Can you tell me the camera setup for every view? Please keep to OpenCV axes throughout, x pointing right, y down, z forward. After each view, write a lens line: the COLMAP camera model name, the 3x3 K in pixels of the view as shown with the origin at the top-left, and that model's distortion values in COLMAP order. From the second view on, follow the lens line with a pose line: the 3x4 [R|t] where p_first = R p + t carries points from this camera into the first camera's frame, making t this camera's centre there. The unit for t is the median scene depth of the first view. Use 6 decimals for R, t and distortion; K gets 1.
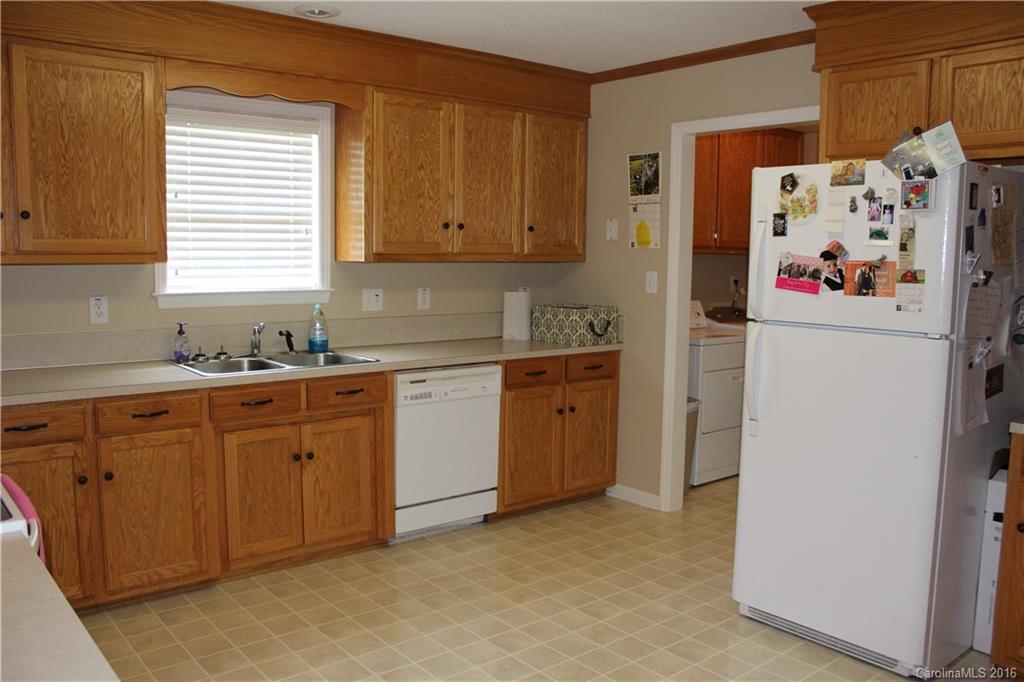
lens RADIAL K [[835.1, 0, 512.0], [0, 835.1, 341.0], [0, 0, 1]] dist [-0.179170, 0.142712]
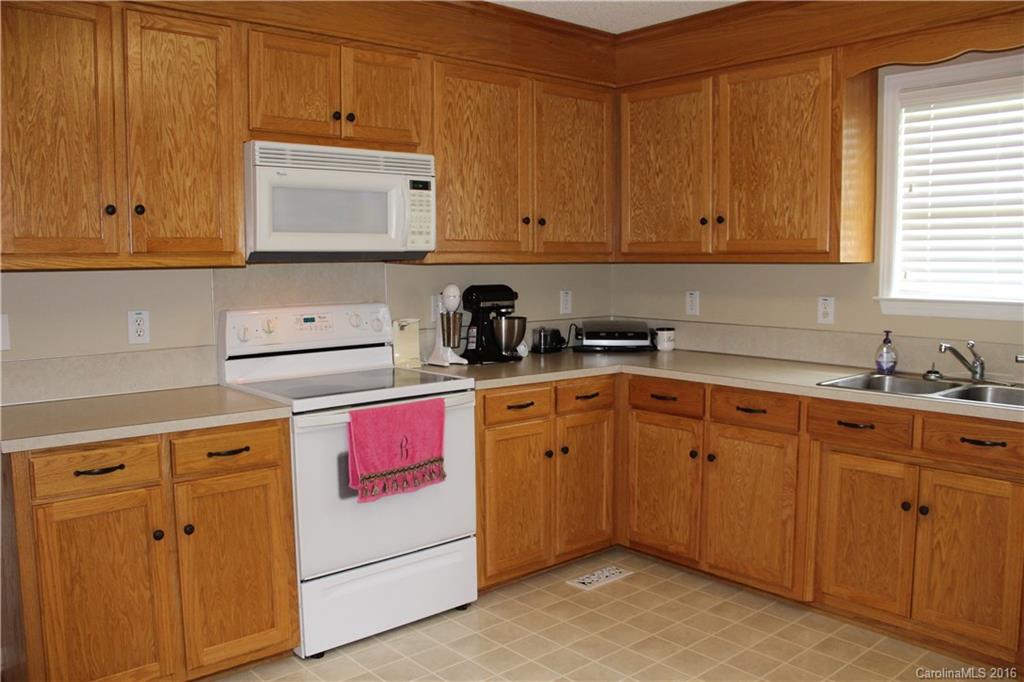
lens RADIAL K [[835.1, 0, 512.0], [0, 835.1, 341.0], [0, 0, 1]] dist [-0.179170, 0.142712]
pose [[0.020233, 0.083807, -0.996277, 0.637427], [-0.099921, 0.991661, 0.081389, -0.055922], [0.994790, 0.097903, 0.028438, 0.742661]]
